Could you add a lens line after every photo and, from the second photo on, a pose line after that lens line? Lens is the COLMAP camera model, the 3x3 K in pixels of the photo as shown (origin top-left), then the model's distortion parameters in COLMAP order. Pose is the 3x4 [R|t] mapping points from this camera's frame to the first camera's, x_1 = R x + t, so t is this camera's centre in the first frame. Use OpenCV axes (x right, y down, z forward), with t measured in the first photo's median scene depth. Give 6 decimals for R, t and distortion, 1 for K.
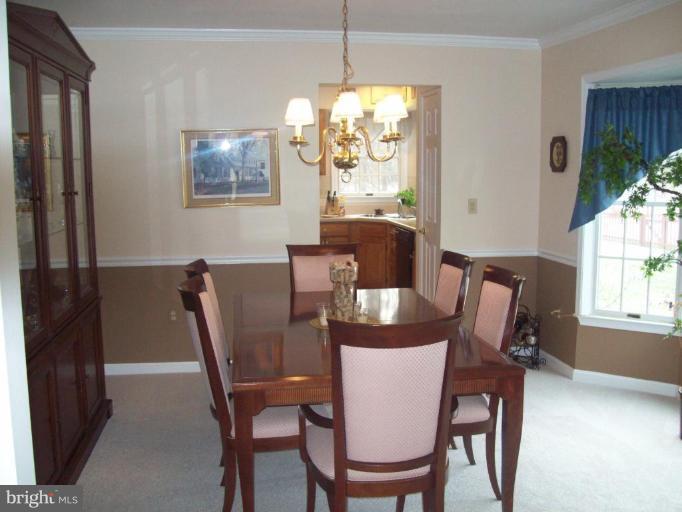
lens RADIAL K [[740.0, 0, 341.8], [0, 740.0, 267.5], [0, 0, 1]] dist [-0.150065, 0.023054]
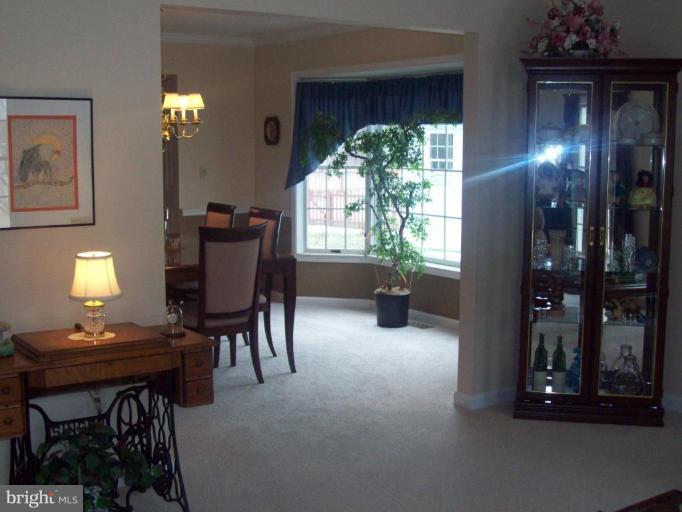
lens RADIAL K [[921.3, 0, 341.0], [0, 921.3, 256.0], [0, 0, 1]] dist [-0.106233, -0.005940]
pose [[0.901838, -0.041378, 0.430089, -0.337477], [0.047298, 0.998876, -0.003077, 0.084985], [-0.429479, 0.023118, 0.902781, -0.572744]]
